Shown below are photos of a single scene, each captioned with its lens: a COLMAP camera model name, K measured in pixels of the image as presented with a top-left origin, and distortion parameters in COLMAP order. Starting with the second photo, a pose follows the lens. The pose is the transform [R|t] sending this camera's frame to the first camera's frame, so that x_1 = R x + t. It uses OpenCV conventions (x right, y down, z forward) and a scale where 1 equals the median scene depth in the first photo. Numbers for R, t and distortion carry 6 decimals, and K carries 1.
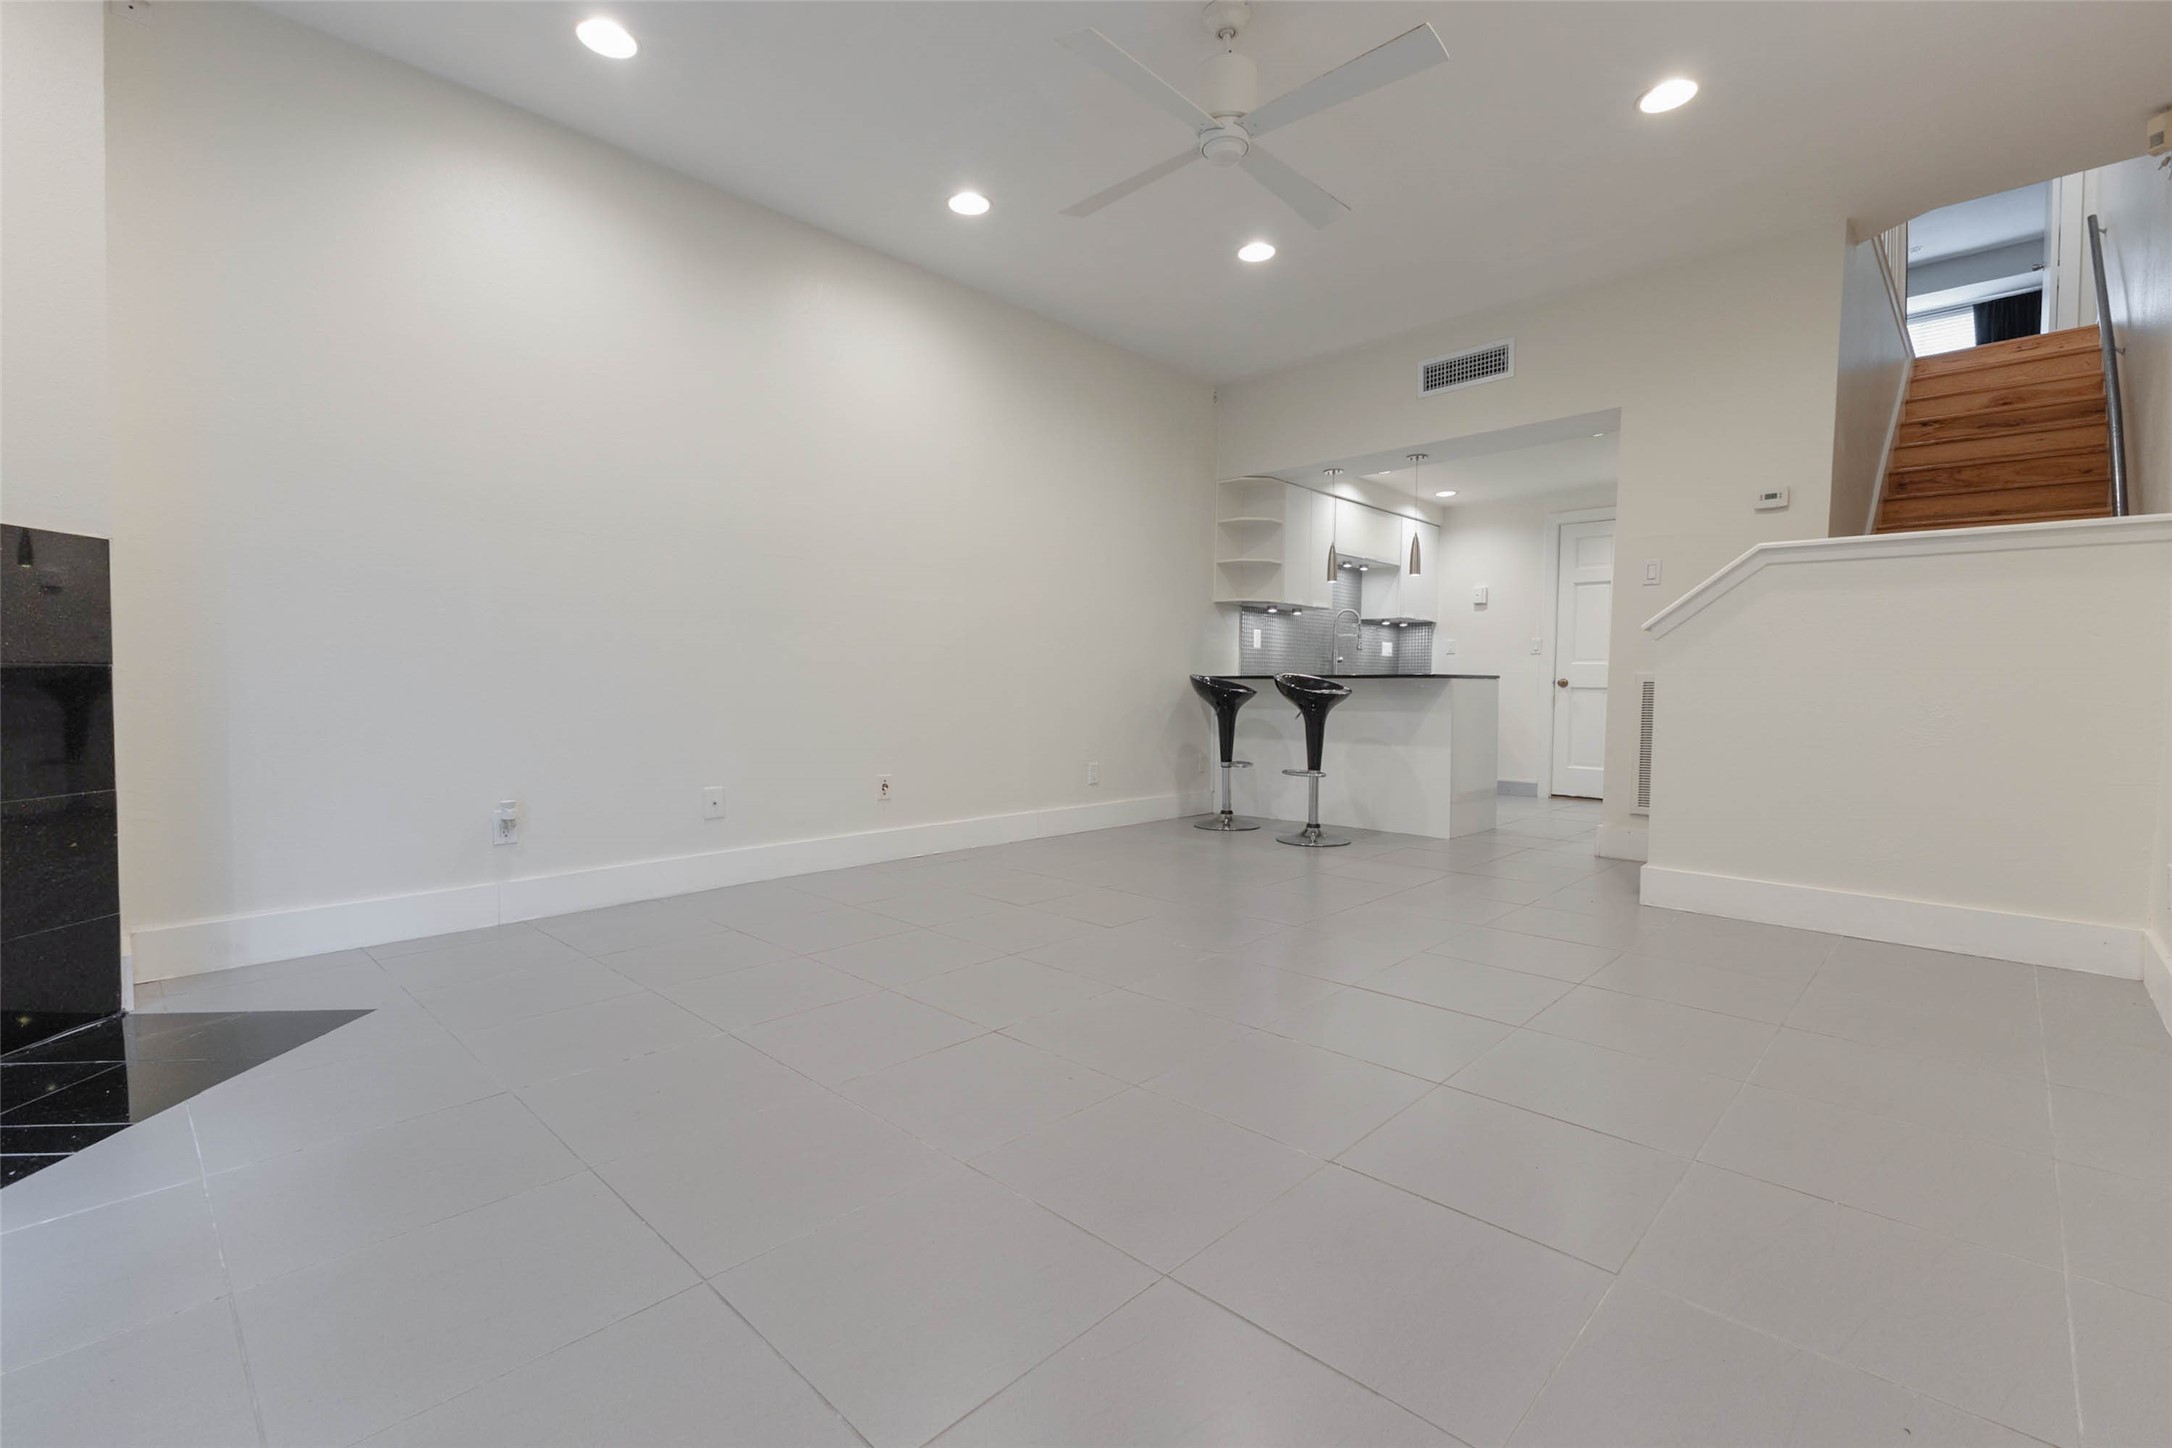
lens RADIAL K [[944.0, 0, 1092.6], [0, 944.0, 723.7], [0, 0, 1]] dist [0.003634, 0.000140]
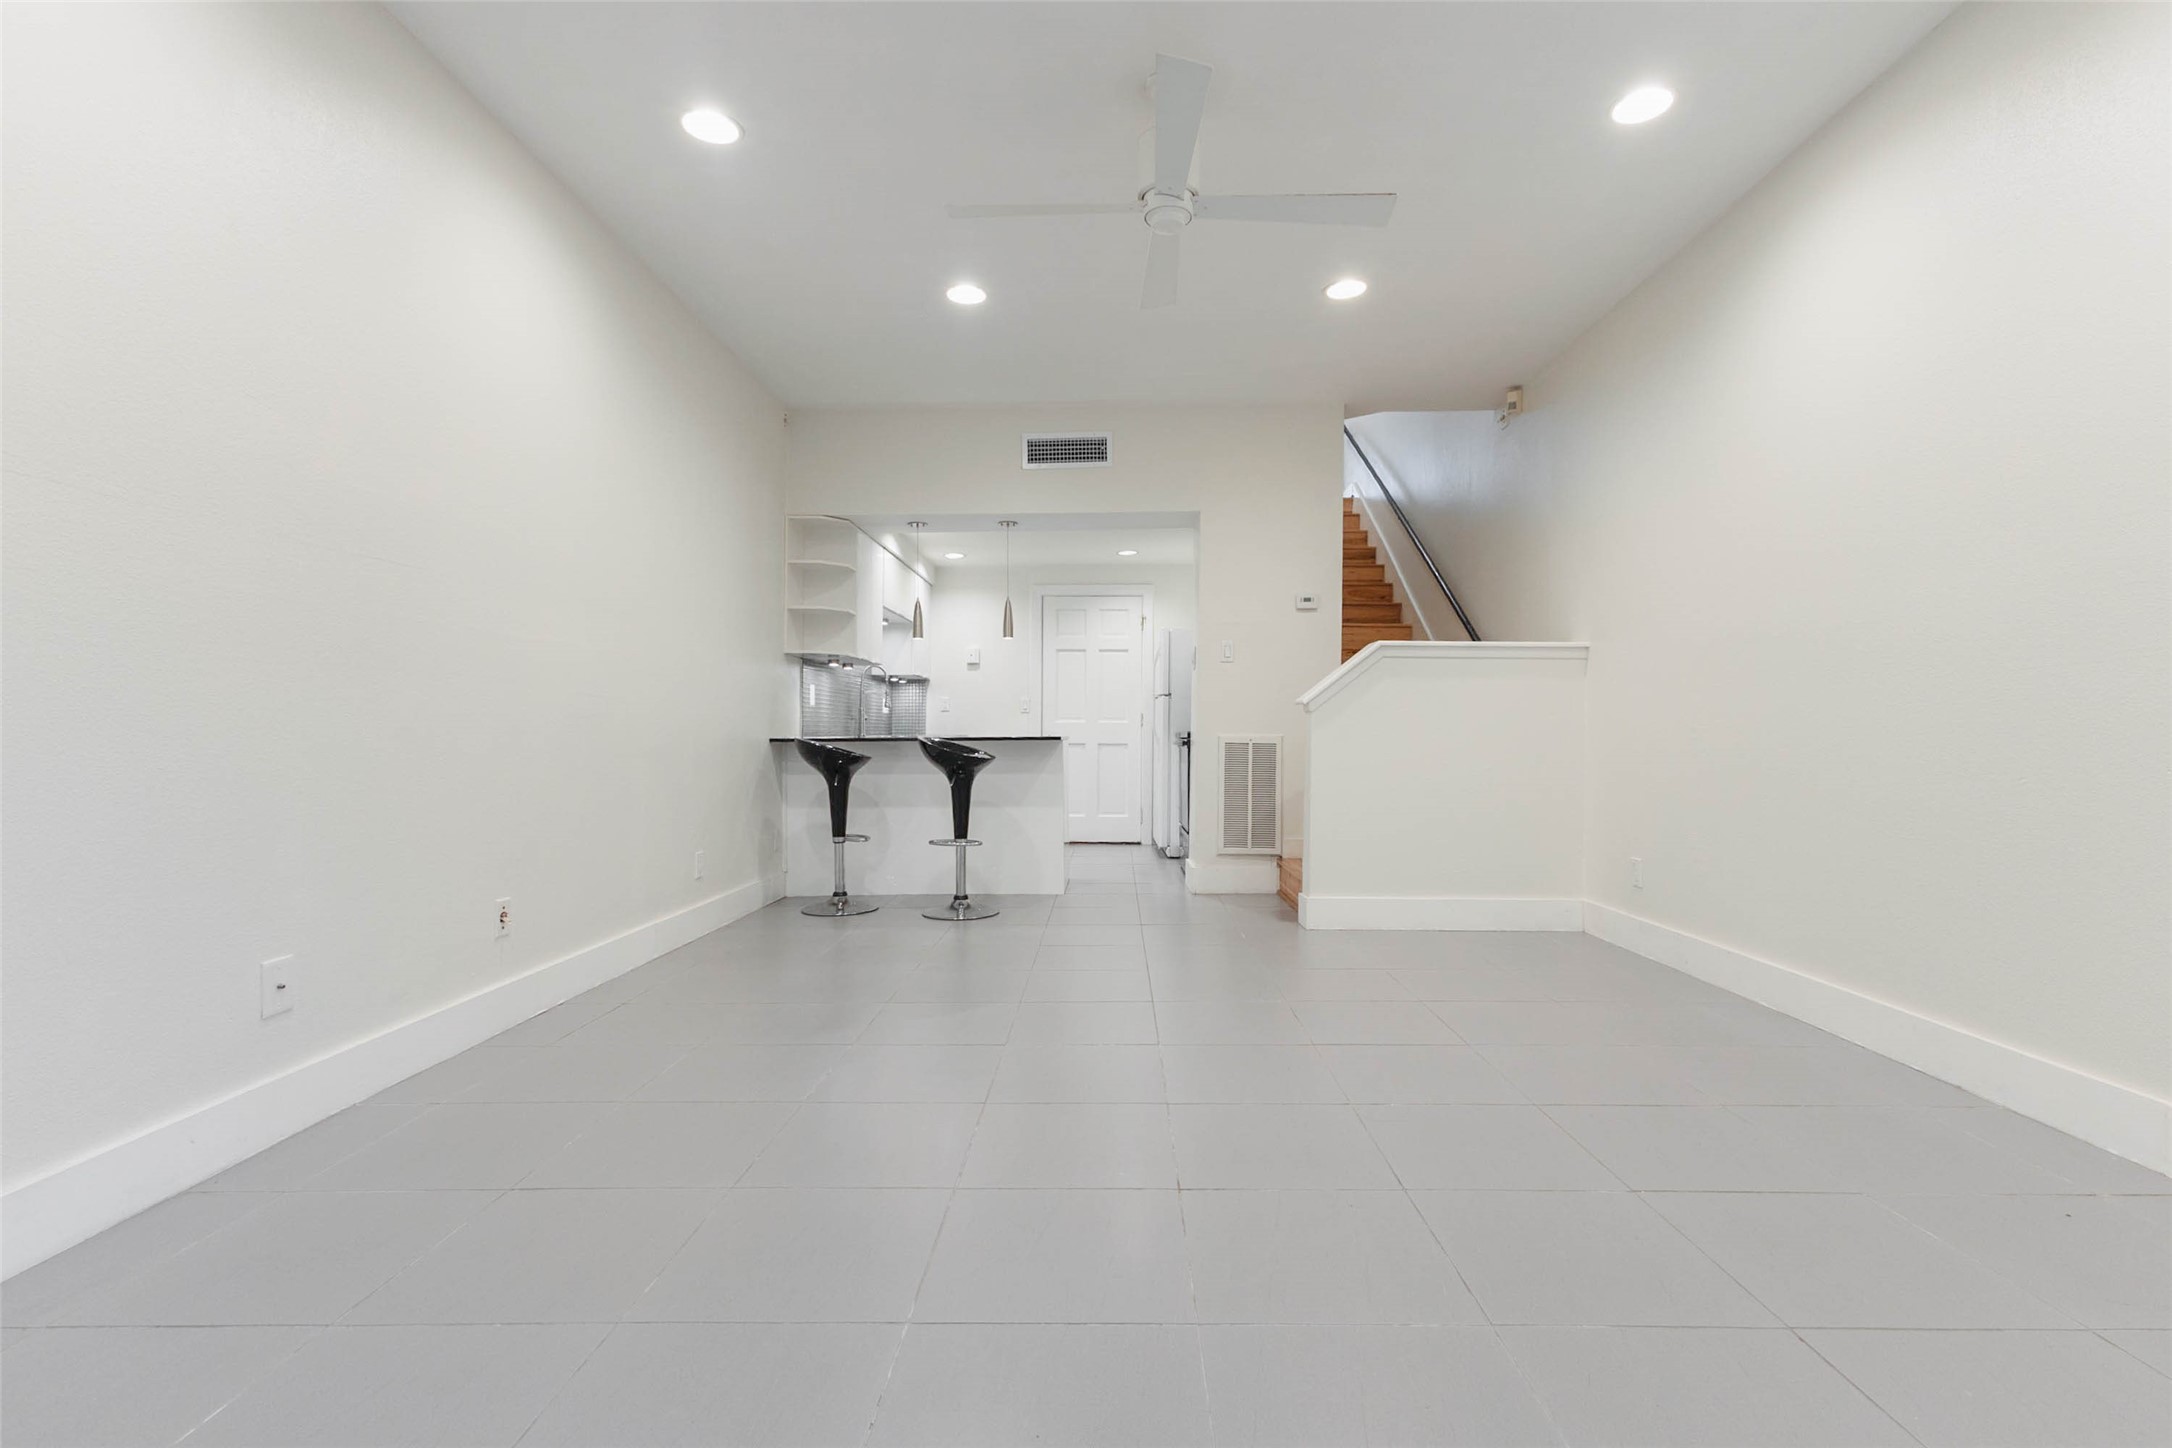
lens RADIAL K [[979.7, 0, 1106.7], [0, 979.7, 729.2], [0, 0, 1]] dist [0.002206, 0.000282]
pose [[0.727392, -0.004084, 0.686210, -0.299131], [0.034765, 0.998918, -0.030906, -0.022296], [-0.685341, 0.046337, 0.726747, 0.159648]]
